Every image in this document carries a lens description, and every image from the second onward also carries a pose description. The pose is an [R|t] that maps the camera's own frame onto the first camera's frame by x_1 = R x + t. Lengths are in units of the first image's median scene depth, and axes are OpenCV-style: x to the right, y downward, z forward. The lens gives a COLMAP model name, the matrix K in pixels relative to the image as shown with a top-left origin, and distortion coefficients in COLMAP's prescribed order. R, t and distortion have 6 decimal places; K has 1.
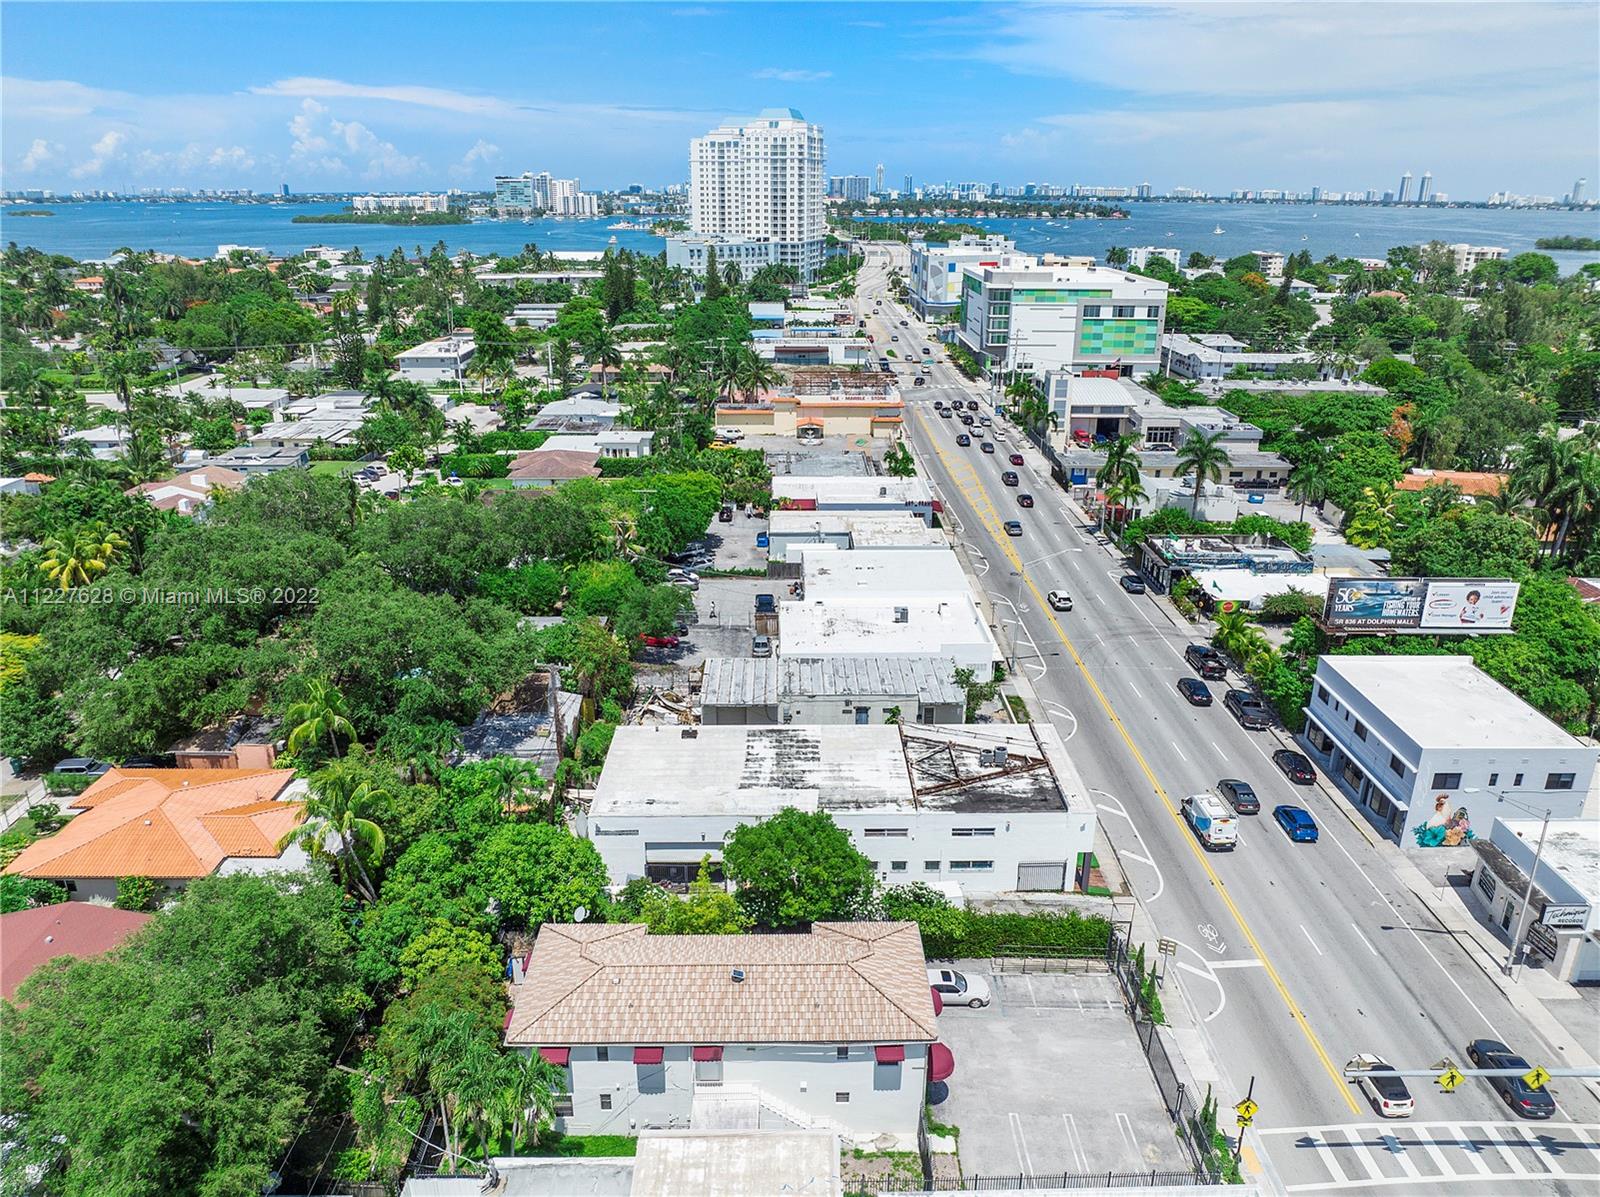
lens RADIAL K [[1152.2, 0, 800.0], [0, 1152.2, 598.5], [0, 0, 1]] dist [-0.044829, -0.001423]
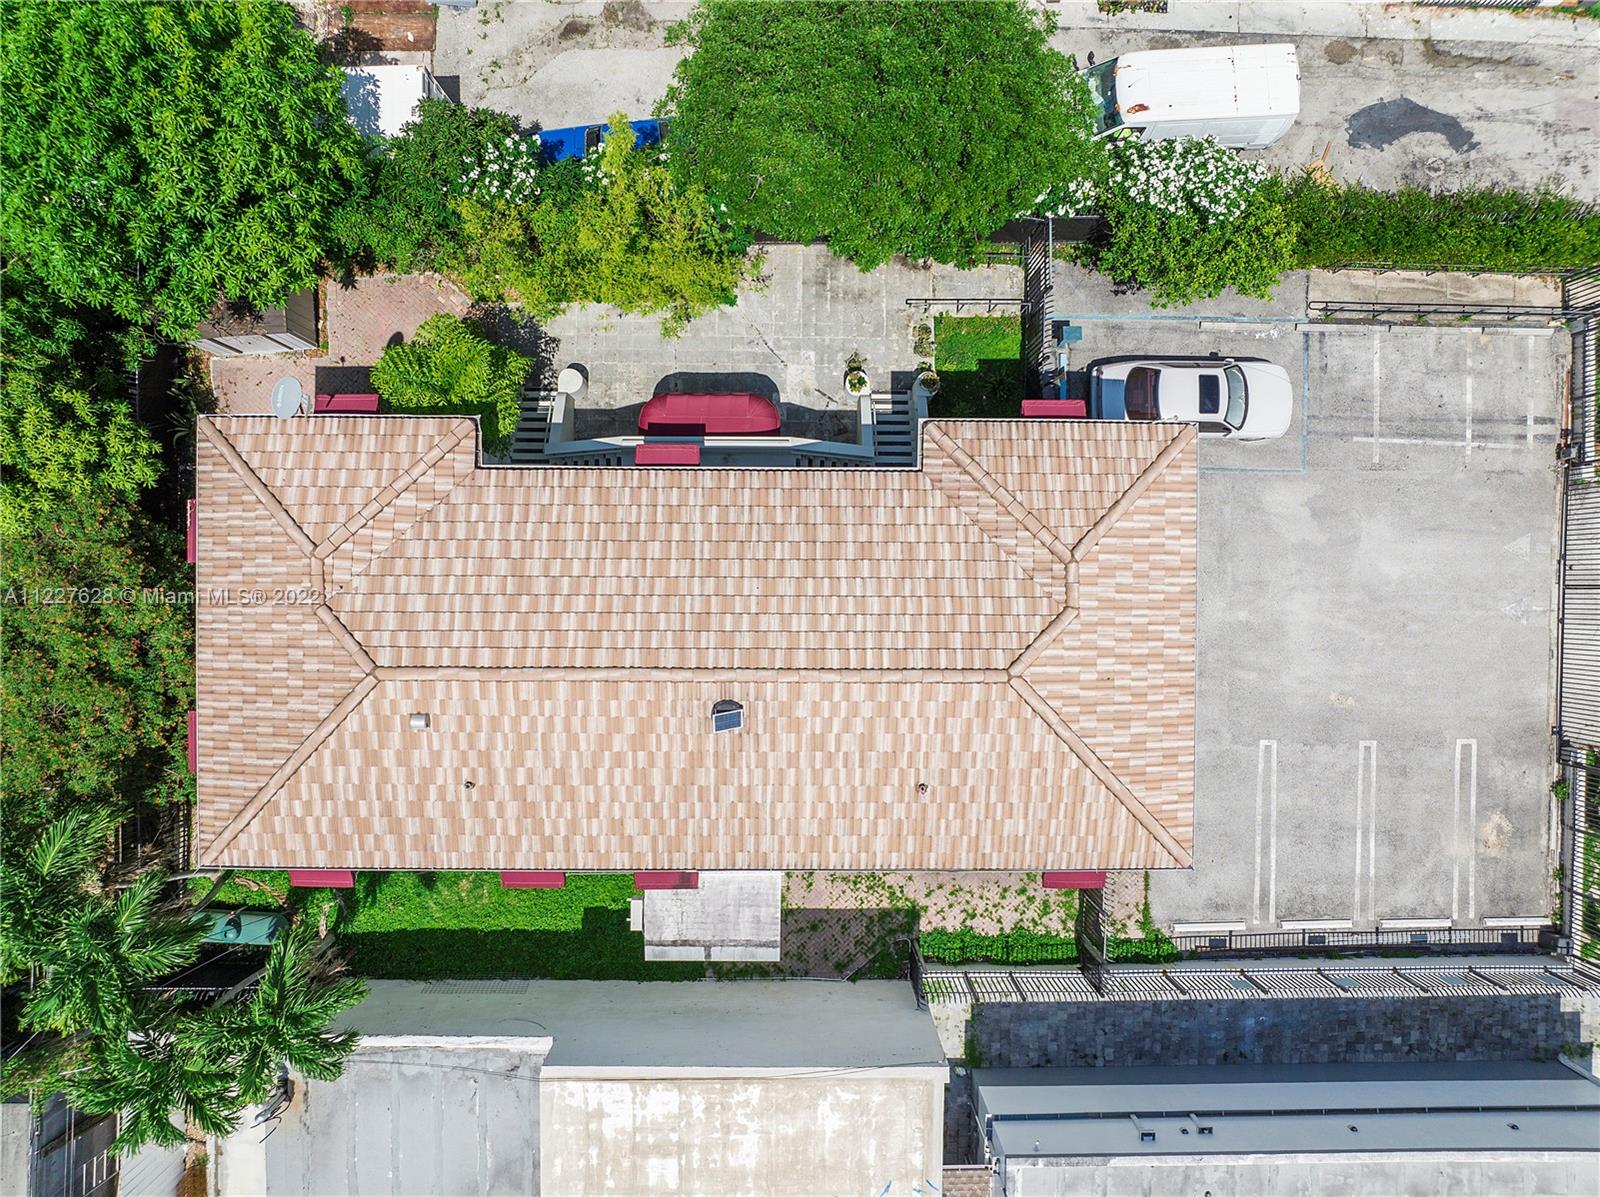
lens RADIAL K [[1152.2, 0, 800.0], [0, 1152.2, 598.5], [0, 0, 1]] dist [-0.044829, -0.001423]
pose [[0.999620, 0.021843, 0.016833, -0.036680], [-0.023058, 0.327249, 0.944657, -0.056137], [0.015126, -0.944686, 0.327629, 0.906807]]
